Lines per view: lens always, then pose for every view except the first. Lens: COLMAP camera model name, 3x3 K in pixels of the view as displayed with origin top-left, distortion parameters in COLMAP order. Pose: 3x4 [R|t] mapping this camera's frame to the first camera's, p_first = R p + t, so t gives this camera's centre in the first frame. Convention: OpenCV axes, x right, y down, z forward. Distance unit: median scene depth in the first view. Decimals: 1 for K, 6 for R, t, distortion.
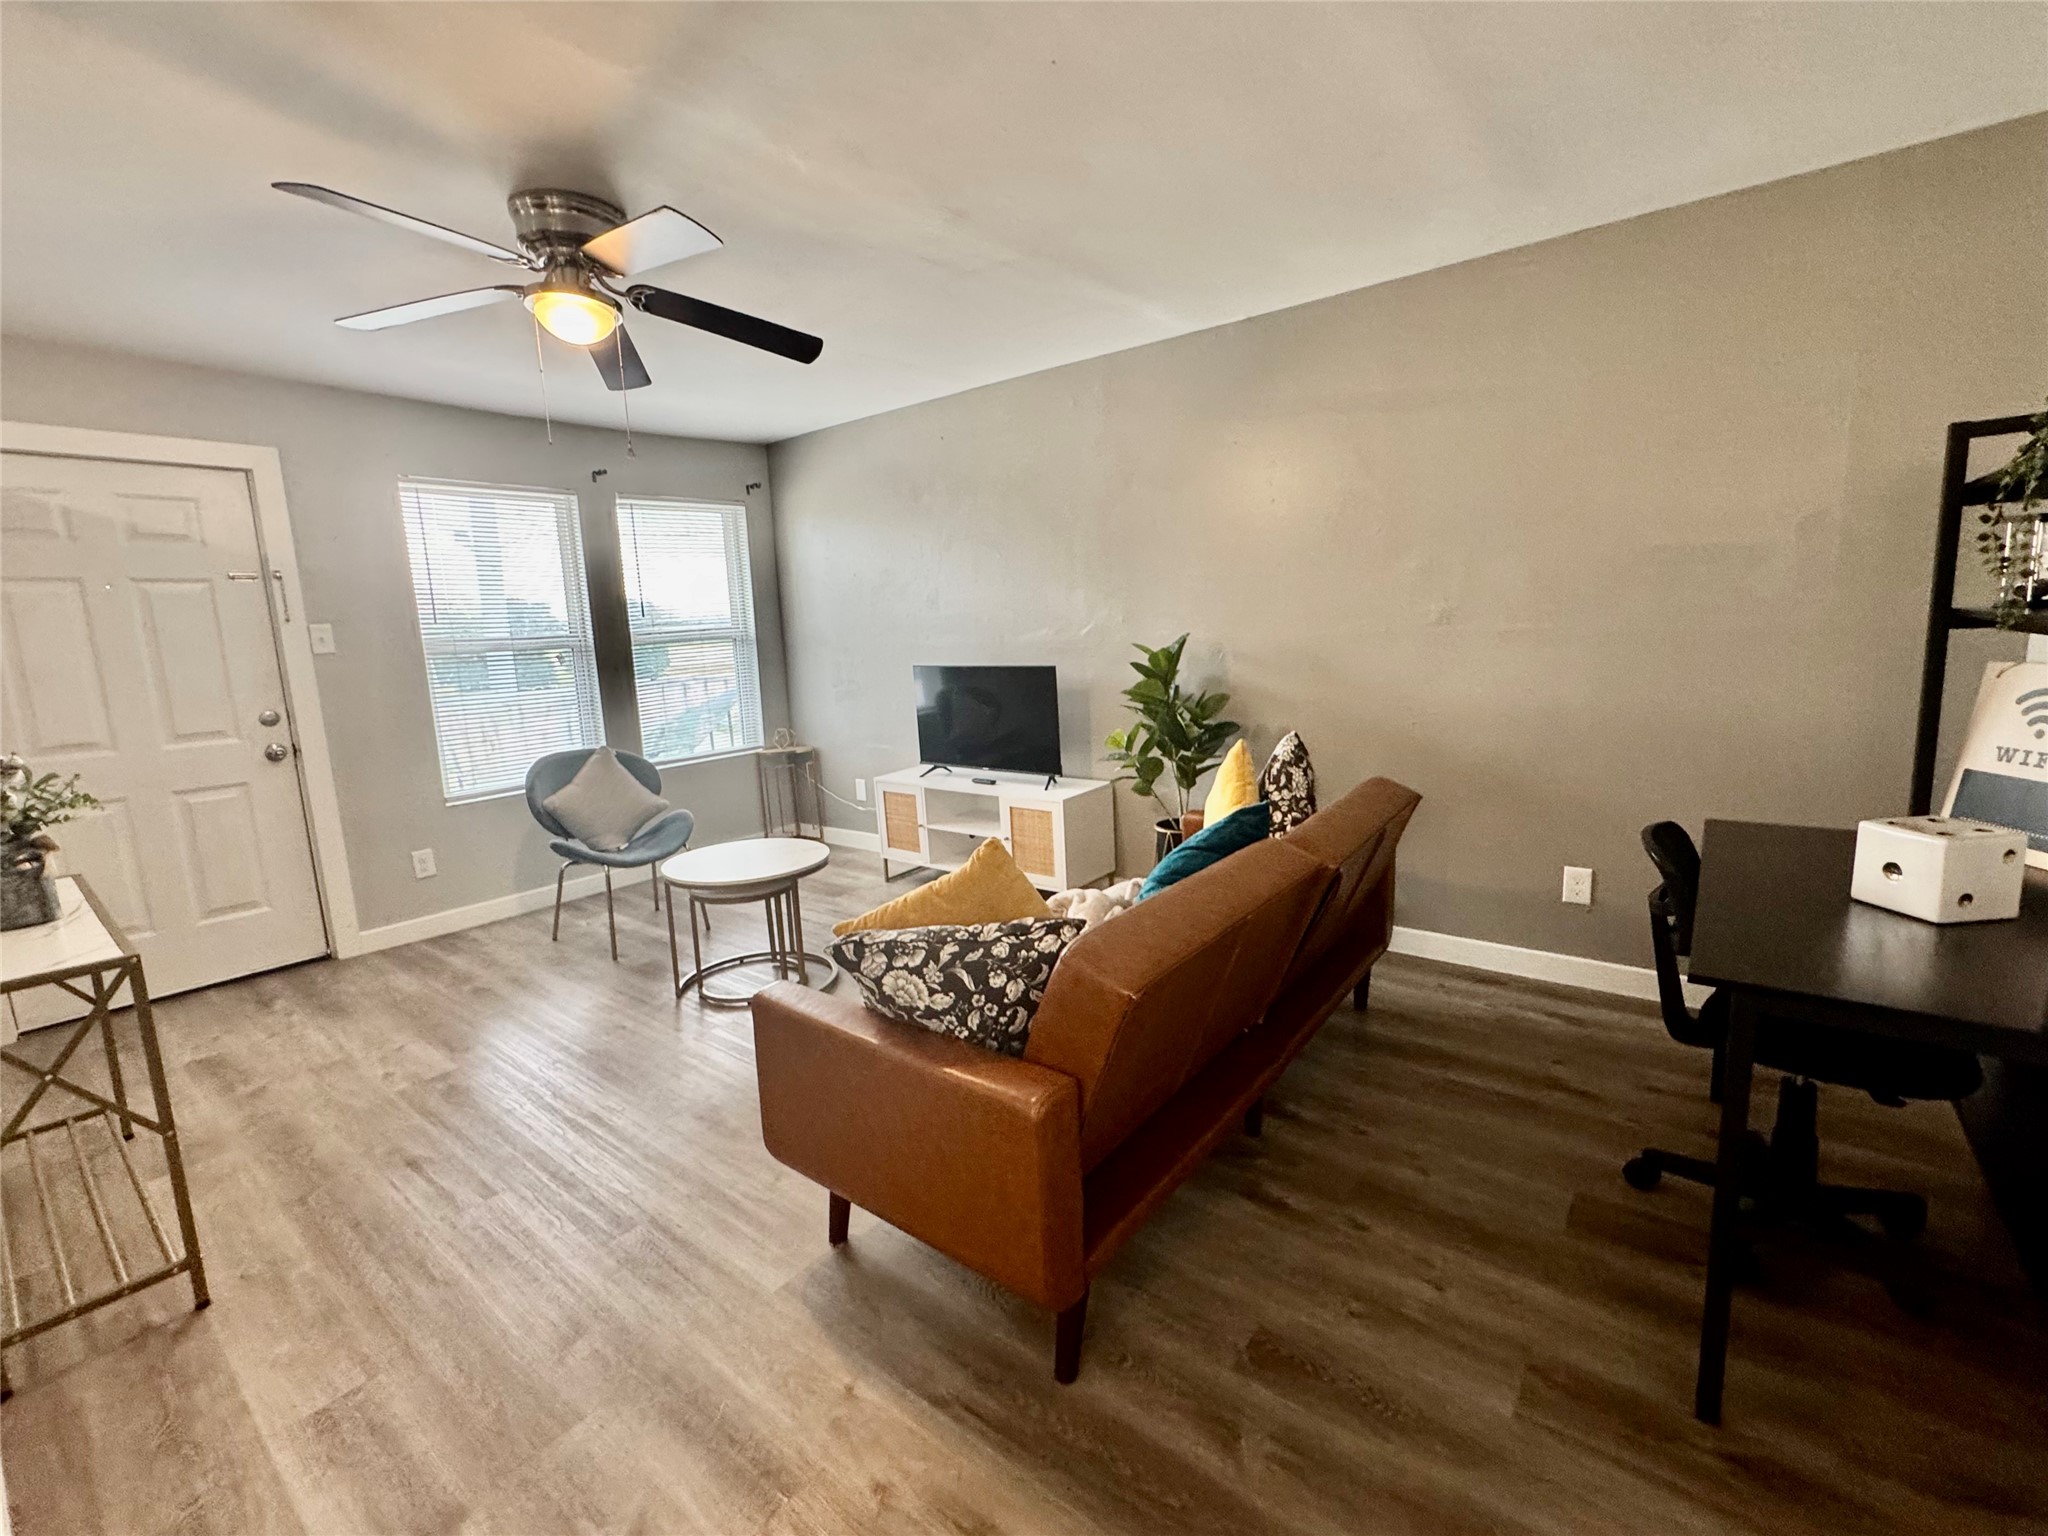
lens RADIAL K [[882.1, 0, 1024.0], [0, 882.1, 768.0], [0, 0, 1]] dist [-0.011430, 0.000241]
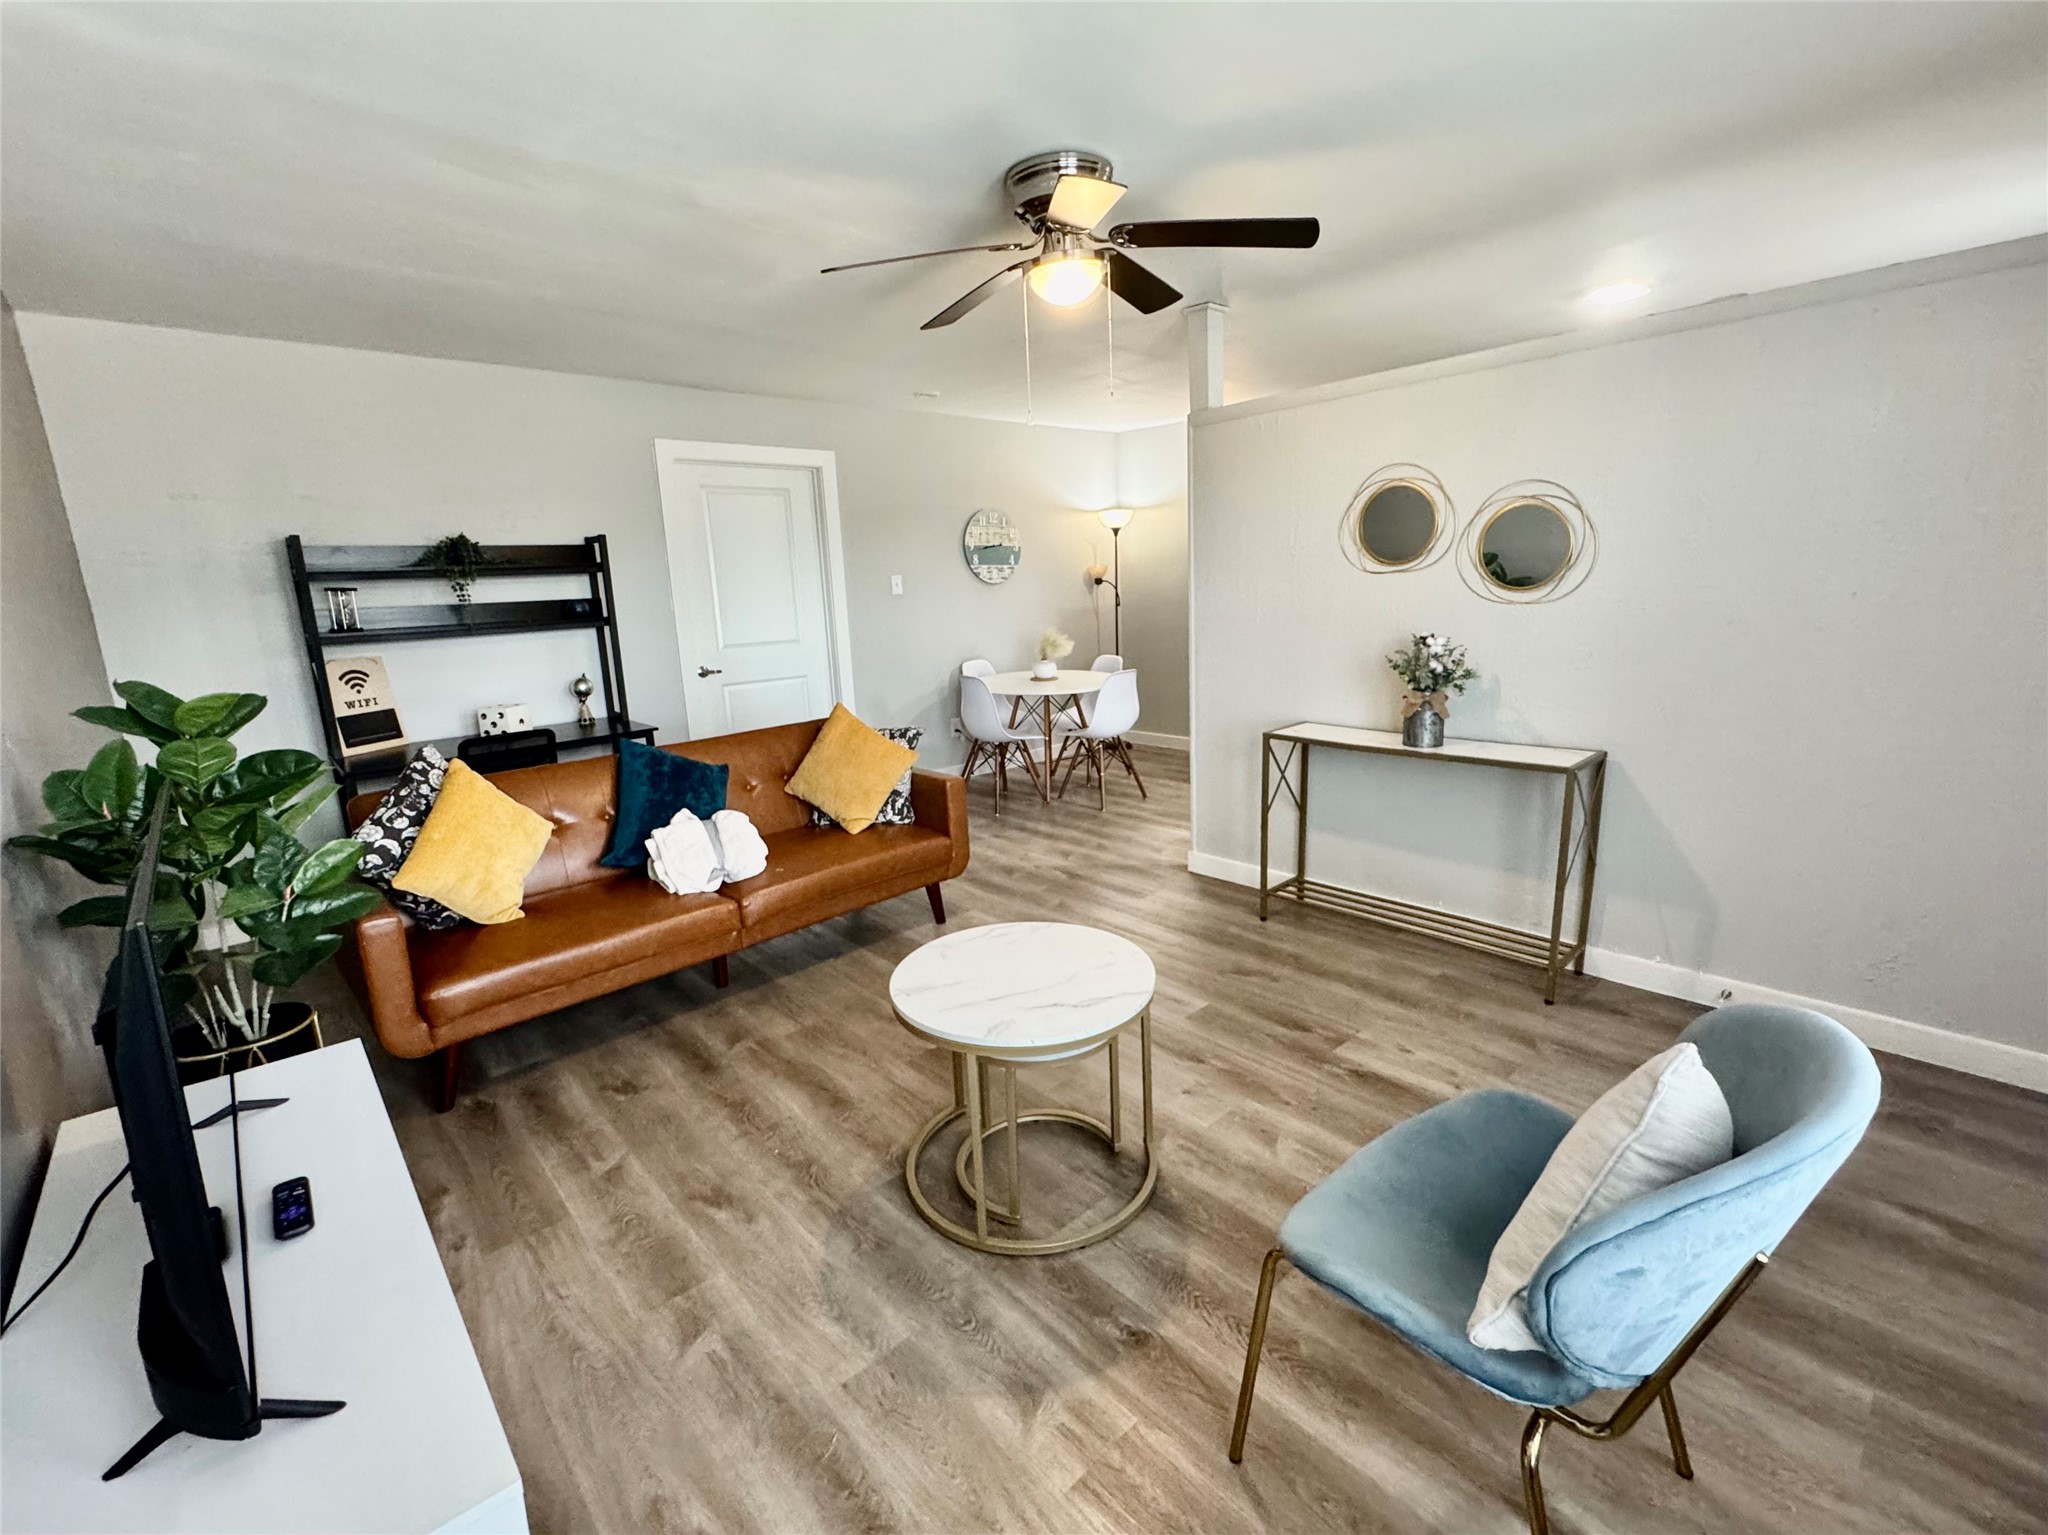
lens RADIAL K [[882.1, 0, 1024.0], [0, 882.1, 767.5], [0, 0, 1]] dist [-0.011430, 0.000241]
pose [[-0.983002, 0.042623, 0.178577, -0.408433], [0.105451, 0.927308, 0.359138, -0.238634], [-0.150288, 0.371865, -0.916040, 1.435352]]
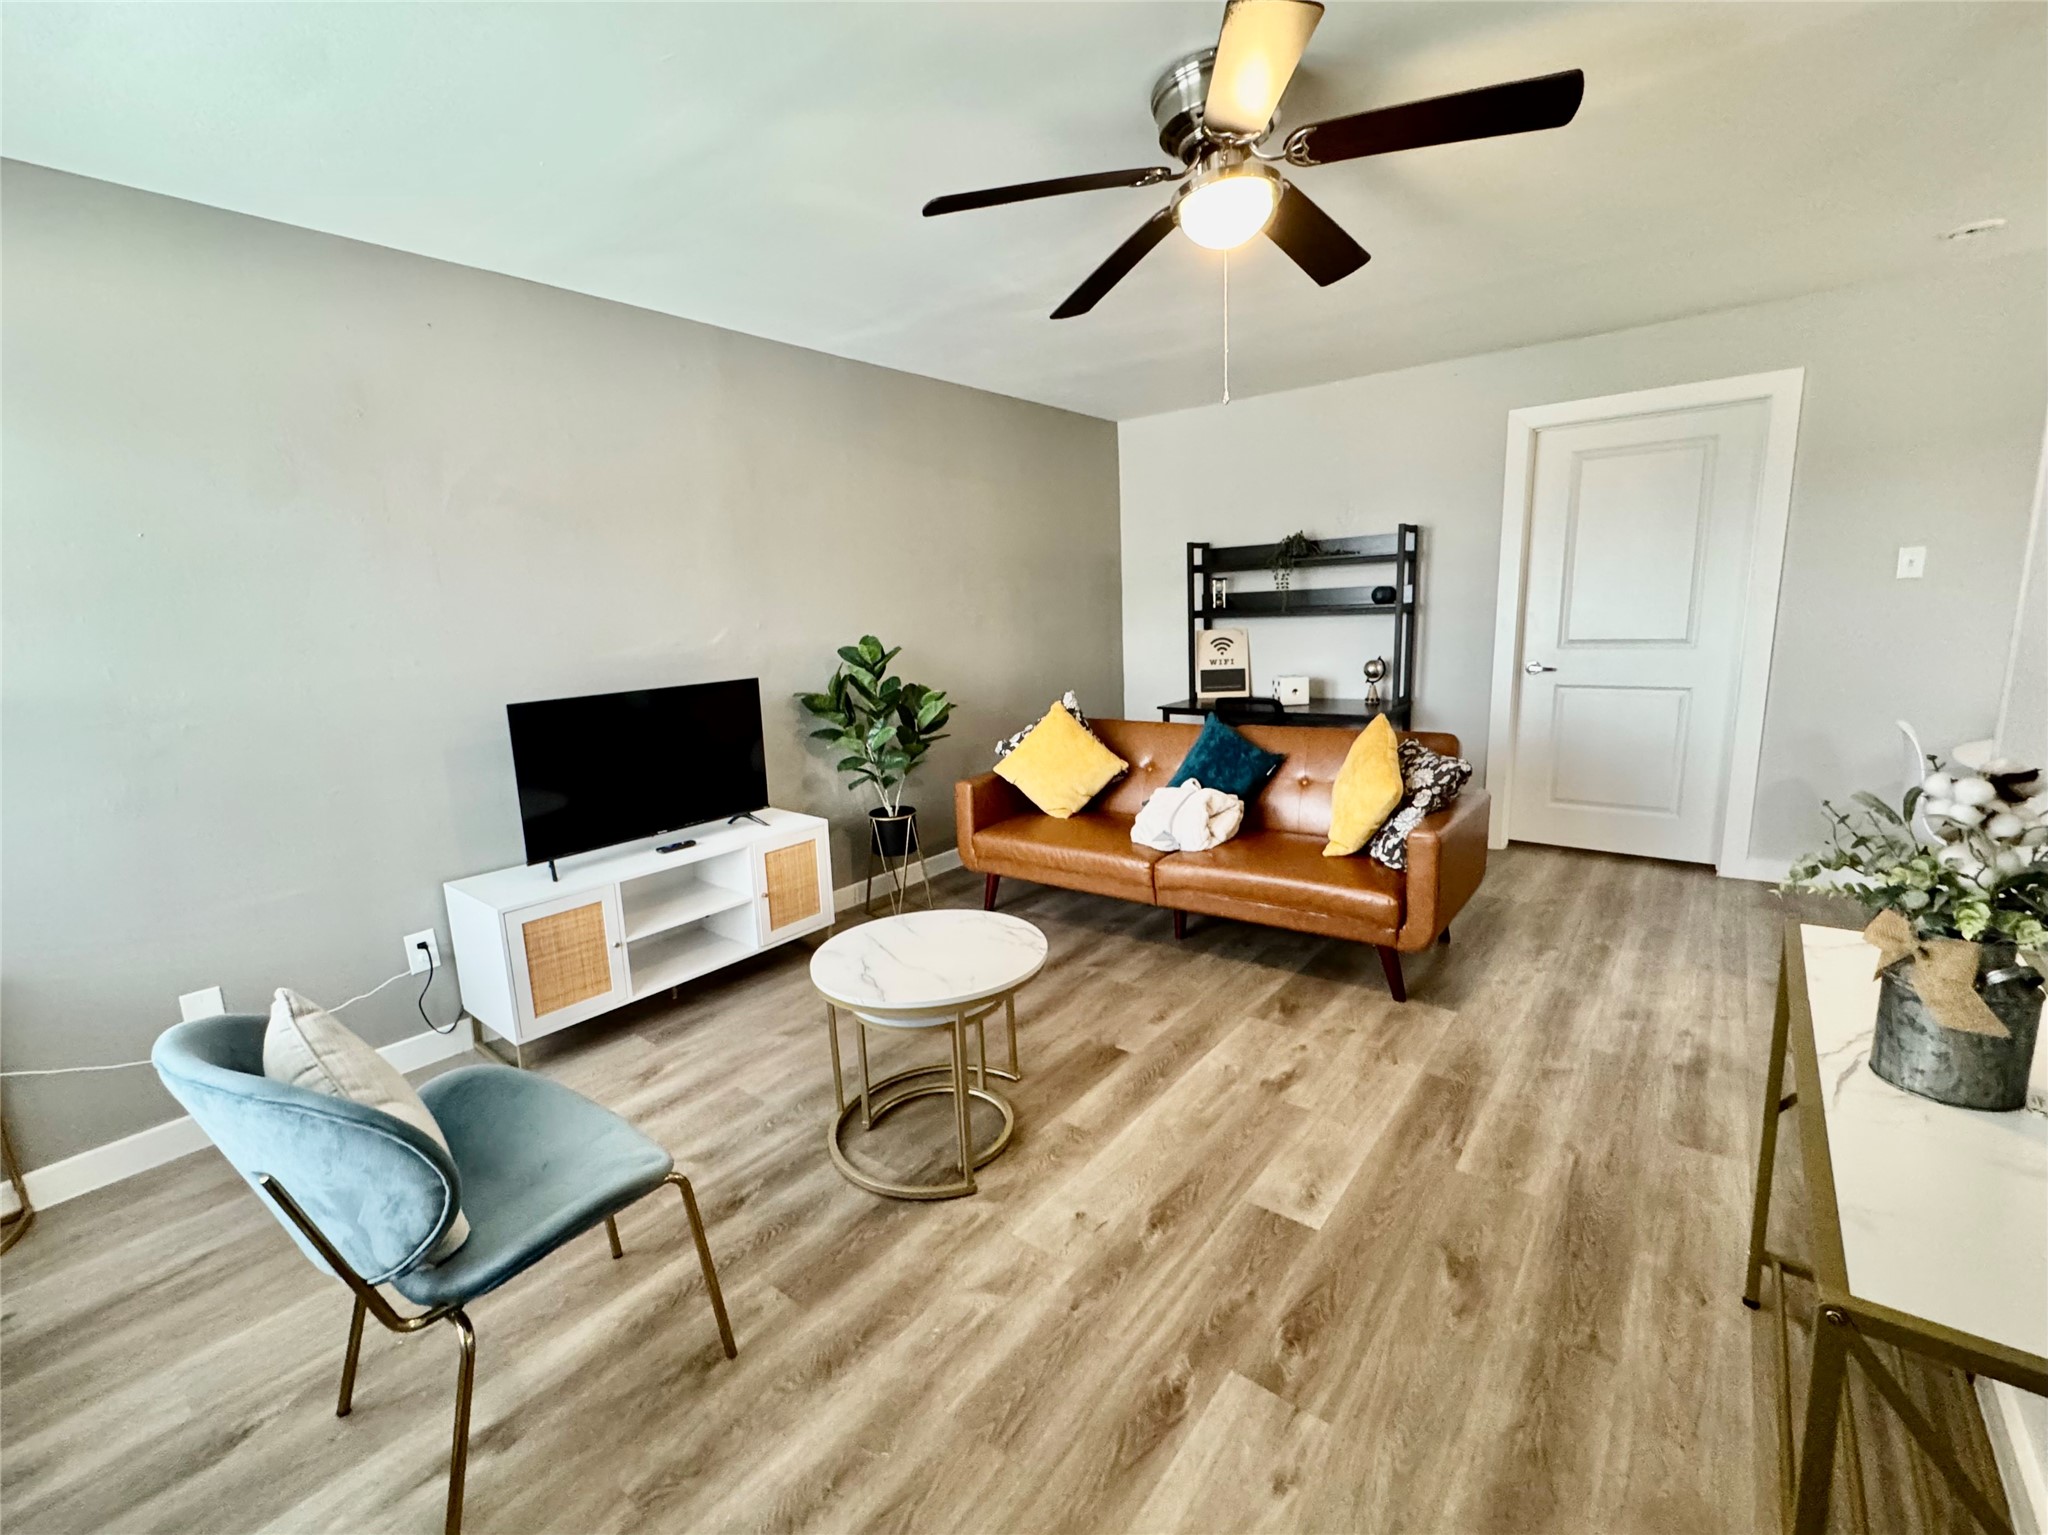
lens RADIAL K [[882.1, 0, 1024.0], [0, 882.1, 767.5], [0, 0, 1]] dist [-0.011430, 0.000241]
pose [[0.009997, -0.142193, 0.989788, -0.924600], [0.208223, 0.968436, 0.137022, -0.108506], [-0.978030, 0.204727, 0.039290, 0.831152]]
